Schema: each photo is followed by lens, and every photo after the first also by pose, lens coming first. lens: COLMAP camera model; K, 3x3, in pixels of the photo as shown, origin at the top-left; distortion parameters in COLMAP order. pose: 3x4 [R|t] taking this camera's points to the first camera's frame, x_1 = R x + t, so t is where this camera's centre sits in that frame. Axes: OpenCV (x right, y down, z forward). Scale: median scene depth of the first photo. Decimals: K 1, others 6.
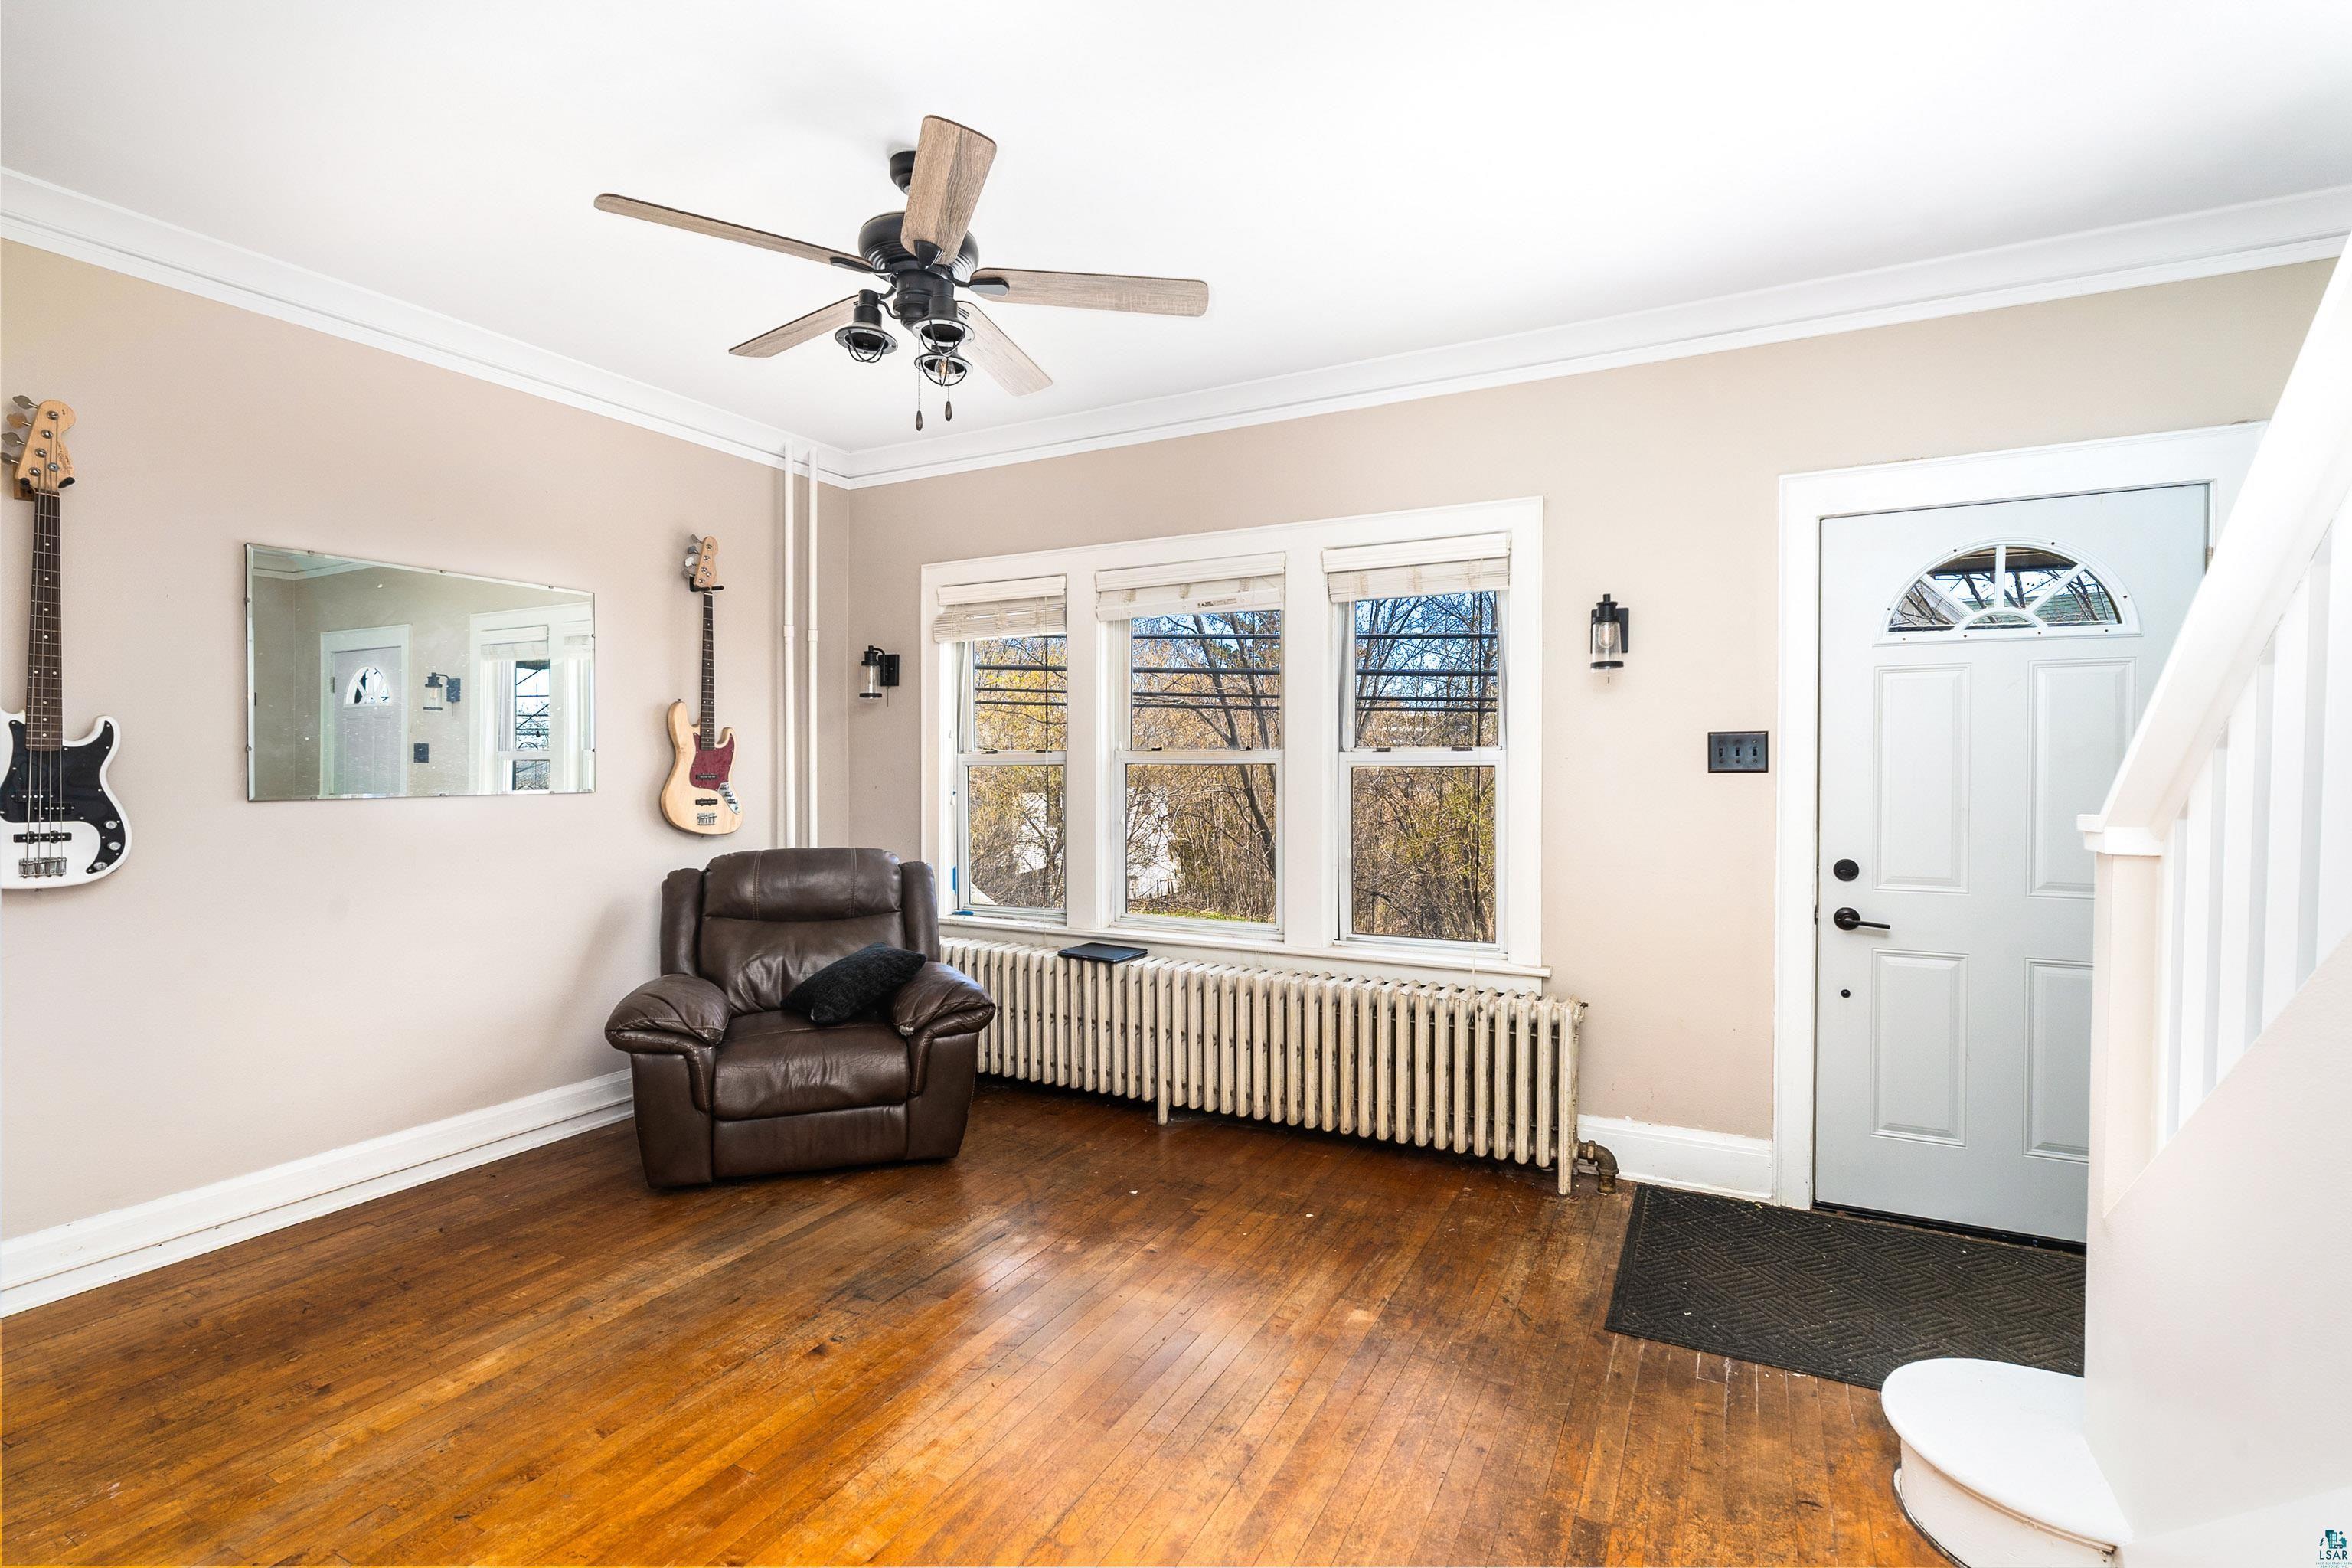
lens RADIAL K [[1082.0, 0, 1174.0], [0, 1082.0, 778.2], [0, 0, 1]] dist [-0.001834, 0.000241]
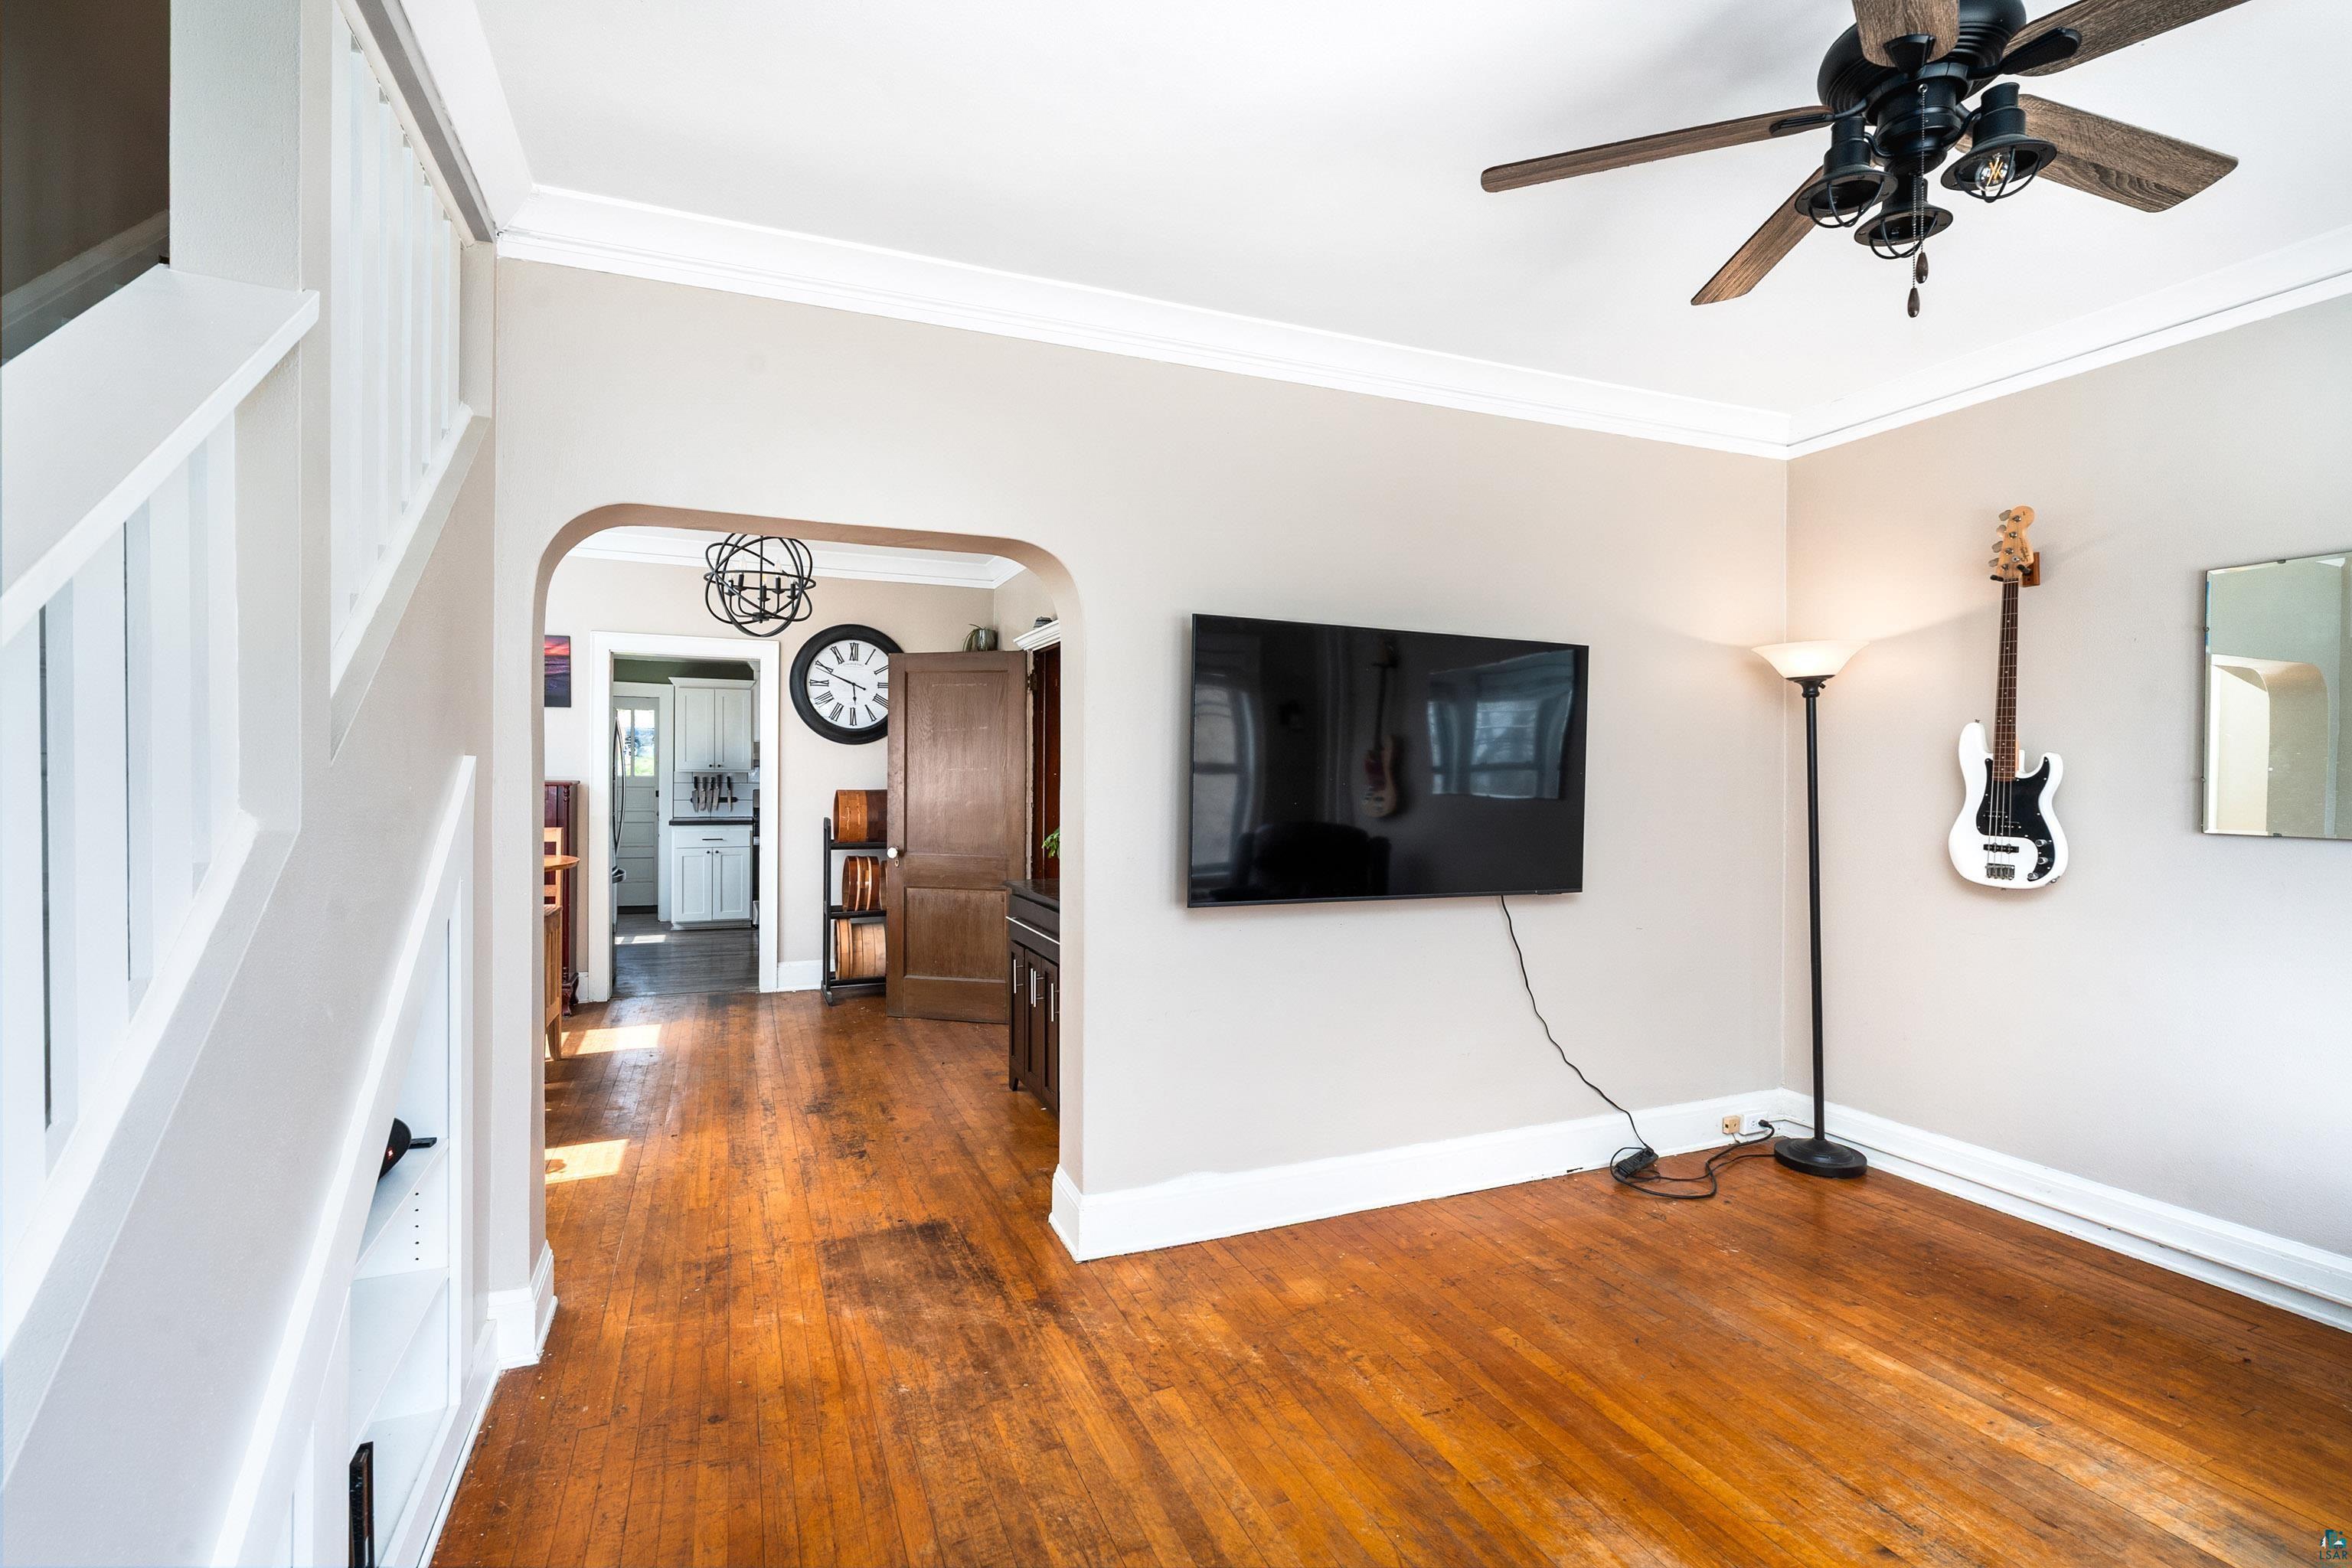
lens RADIAL K [[1082.0, 0, 1174.0], [0, 1082.0, 778.2], [0, 0, 1]] dist [-0.001834, 0.000241]
pose [[-0.640323, -0.002250, -0.768102, 0.570414], [-0.020261, 0.999697, 0.013962, -0.026634], [0.767838, 0.024503, -0.640175, 1.043816]]
